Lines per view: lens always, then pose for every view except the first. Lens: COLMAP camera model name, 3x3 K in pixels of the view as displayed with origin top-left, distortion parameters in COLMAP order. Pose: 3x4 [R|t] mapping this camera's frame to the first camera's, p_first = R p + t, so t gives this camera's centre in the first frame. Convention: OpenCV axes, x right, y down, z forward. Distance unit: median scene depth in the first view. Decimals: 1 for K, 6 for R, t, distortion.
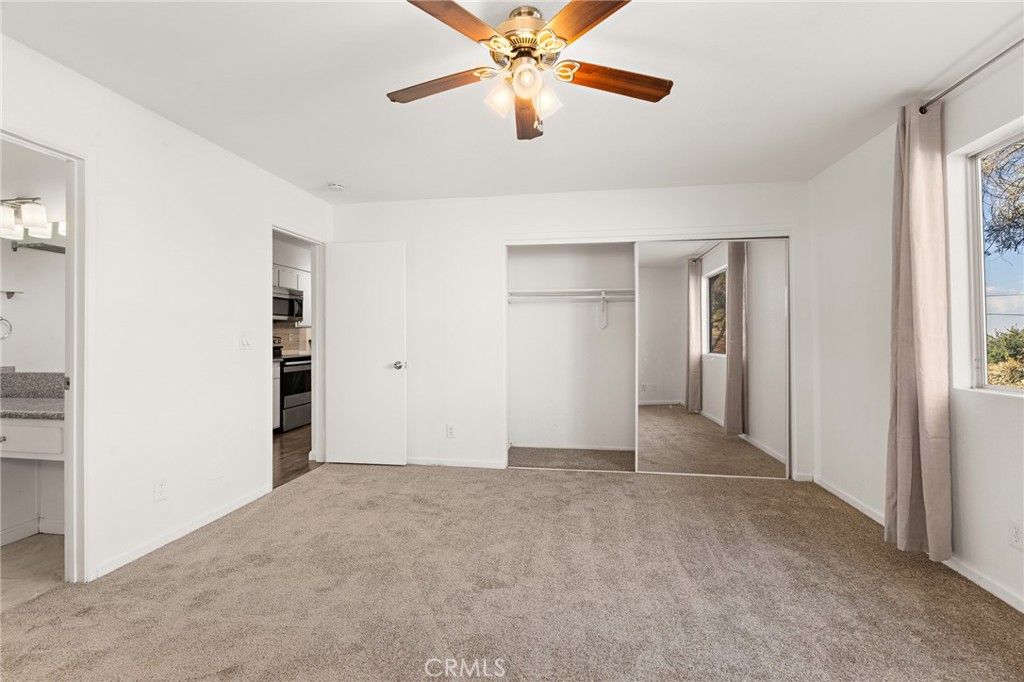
lens RADIAL K [[463.4, 0, 515.9], [0, 463.4, 335.7], [0, 0, 1]] dist [-0.004623, -0.000436]
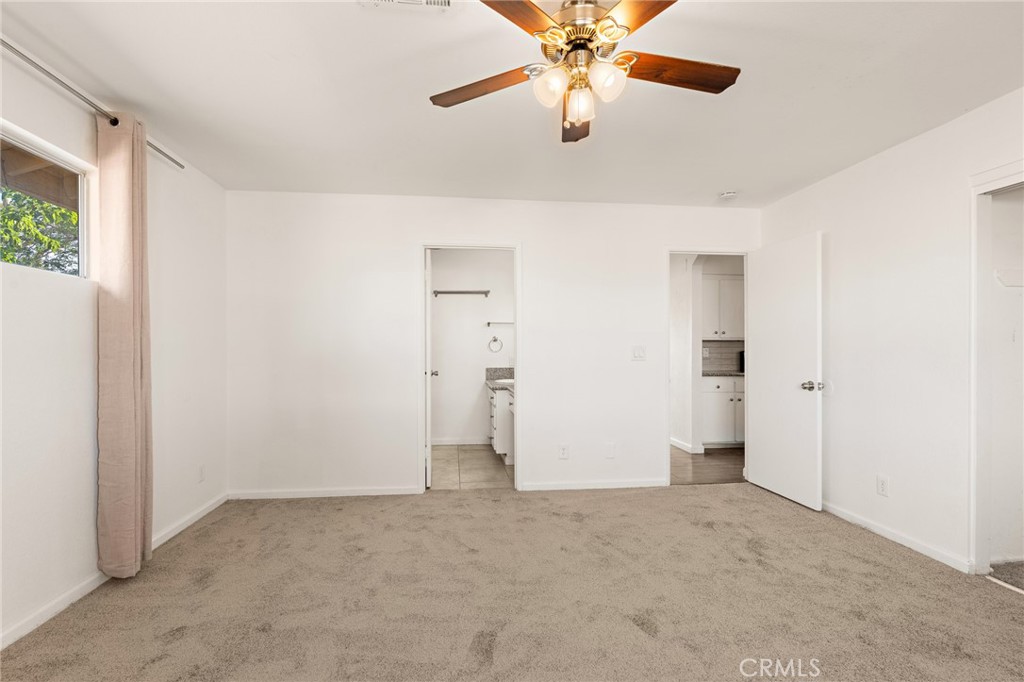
lens RADIAL K [[466.4, 0, 506.3], [0, 466.4, 344.9], [0, 0, 1]] dist [-0.005655, 0.000727]
pose [[0.238085, -0.012252, -0.971167, 0.537770], [0.000164, 0.999921, -0.012574, 0.002428], [0.971244, 0.002835, 0.238068, 0.364986]]
